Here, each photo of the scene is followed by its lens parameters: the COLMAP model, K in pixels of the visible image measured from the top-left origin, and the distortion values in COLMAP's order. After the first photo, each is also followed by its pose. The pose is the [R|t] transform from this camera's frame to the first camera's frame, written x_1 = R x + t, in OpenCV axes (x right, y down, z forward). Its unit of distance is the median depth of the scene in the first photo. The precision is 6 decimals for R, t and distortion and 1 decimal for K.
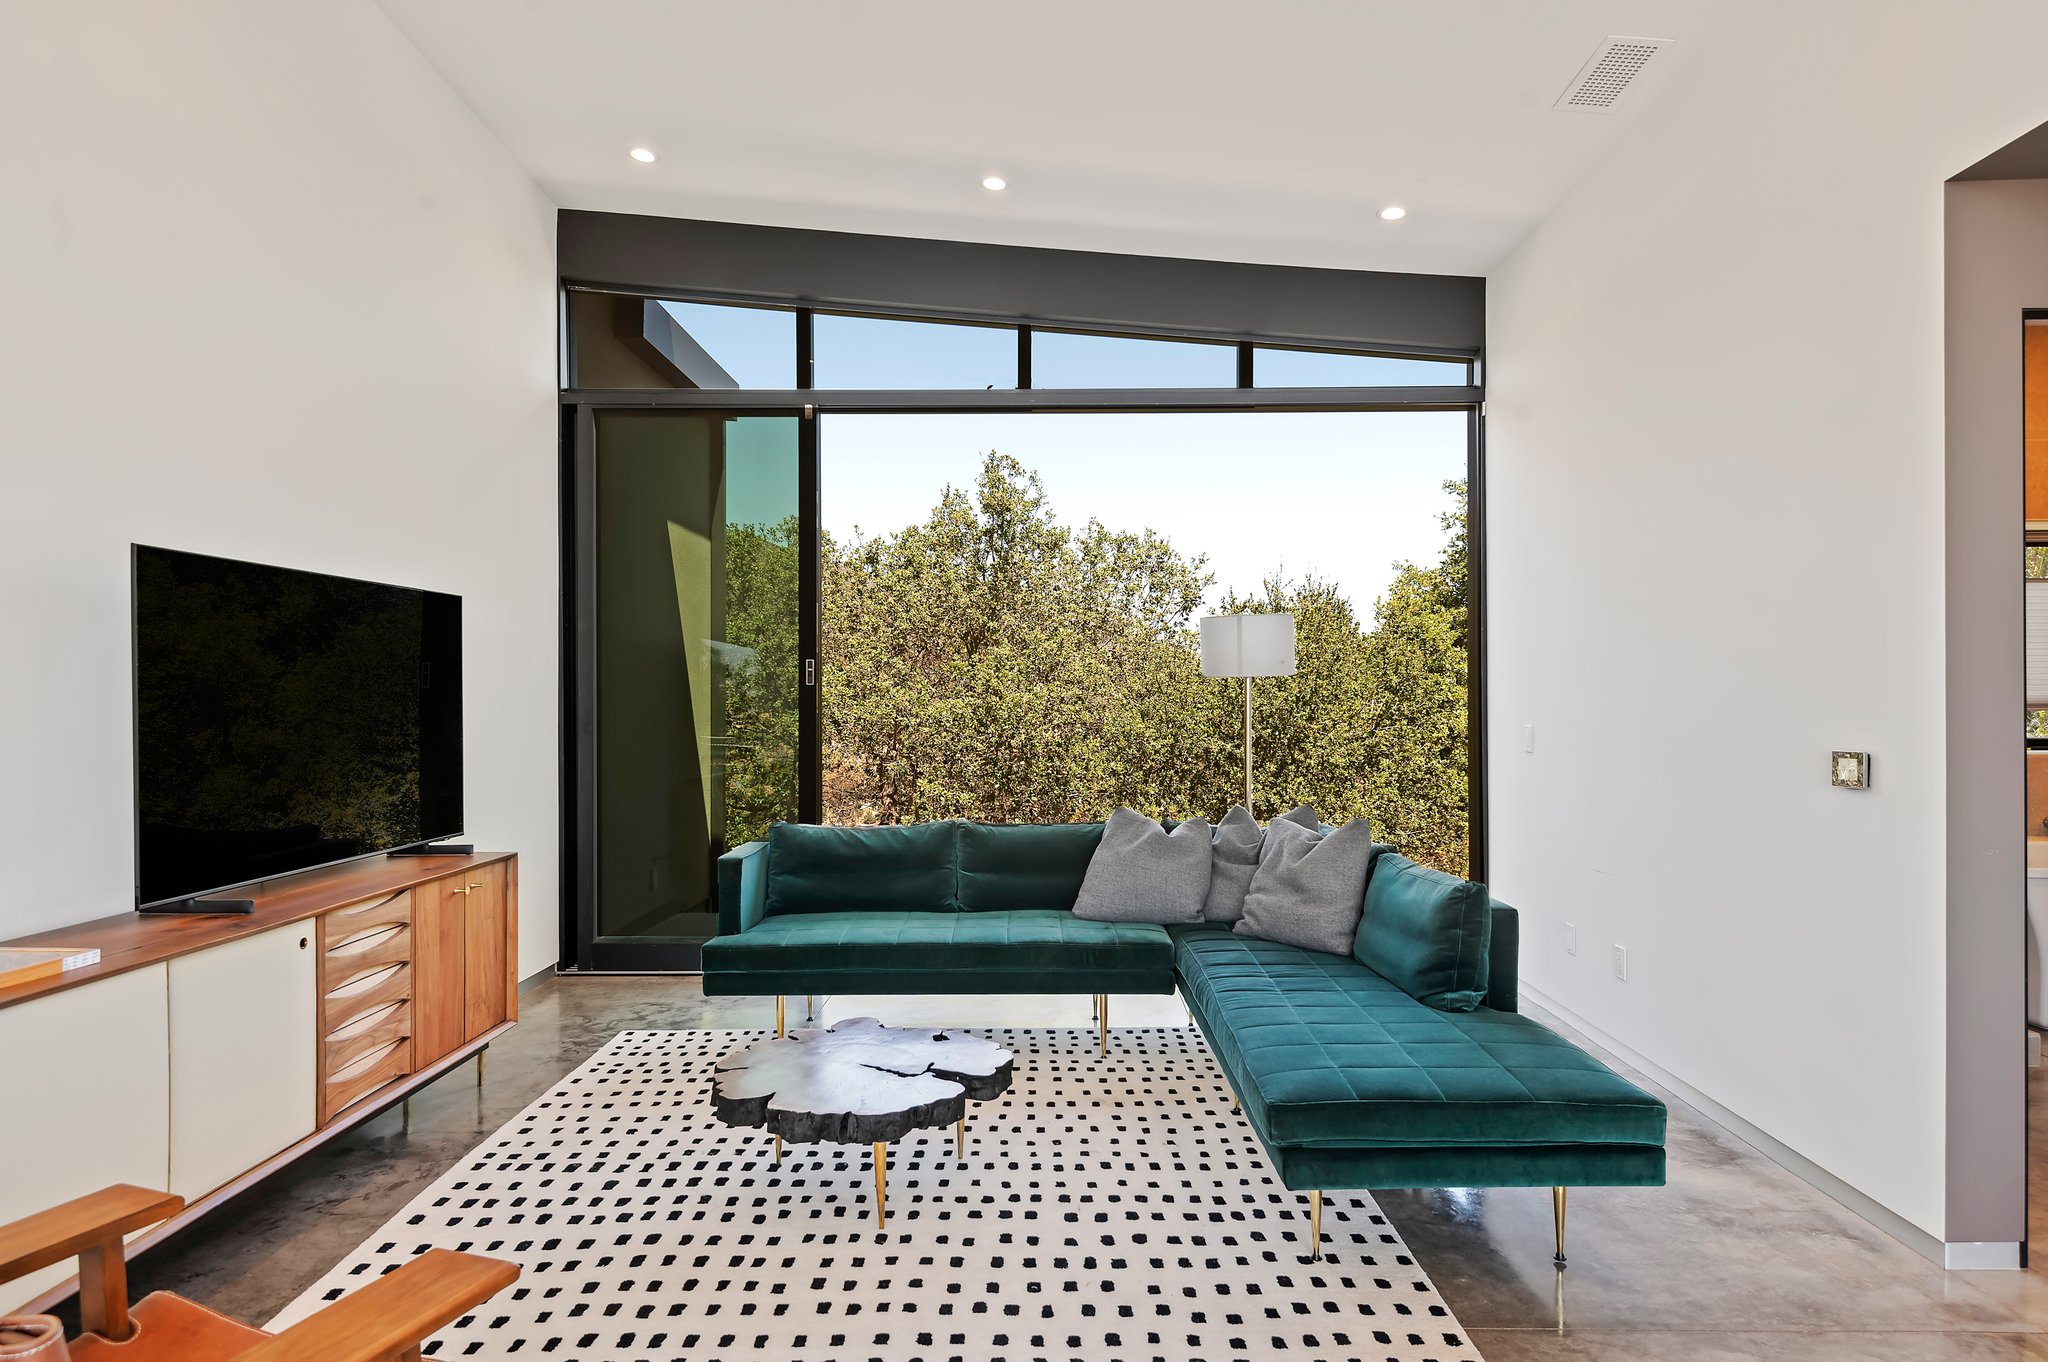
lens RADIAL K [[1209.1, 0, 1024.8], [0, 1209.1, 694.6], [0, 0, 1]] dist [0.021913, -0.005767]
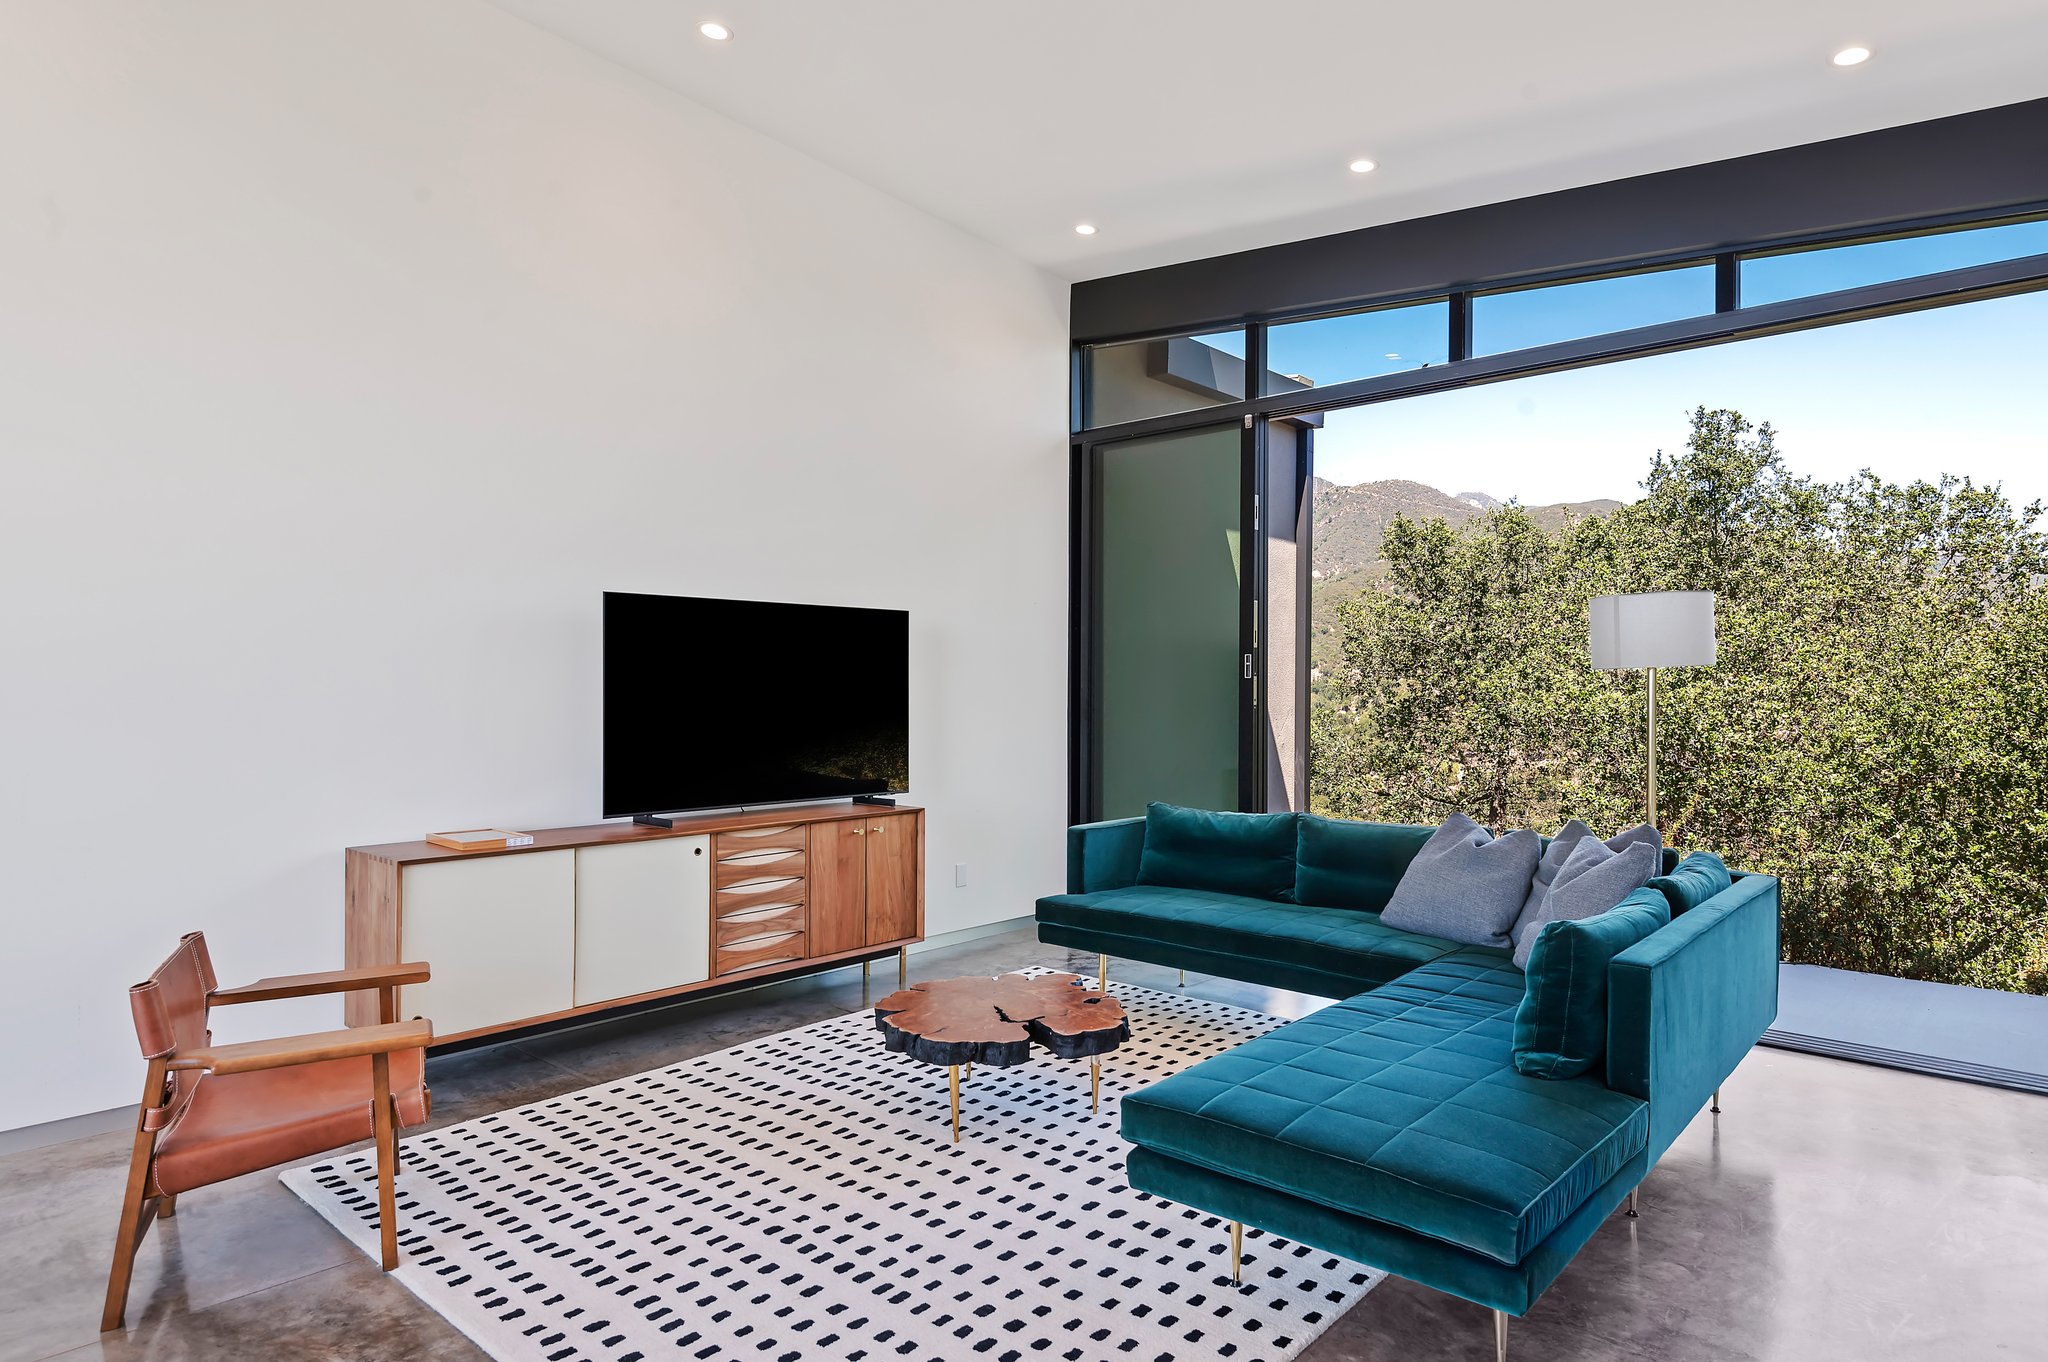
lens RADIAL K [[1176.2, 0, 1022.9], [0, 1176.2, 669.2], [0, 0, 1]] dist [0.028986, -0.007086]
pose [[0.750438, -0.004975, -0.660922, 0.641665], [-0.005023, 0.999900, -0.013230, -0.001902], [0.660922, 0.013248, 0.750338, 0.168952]]
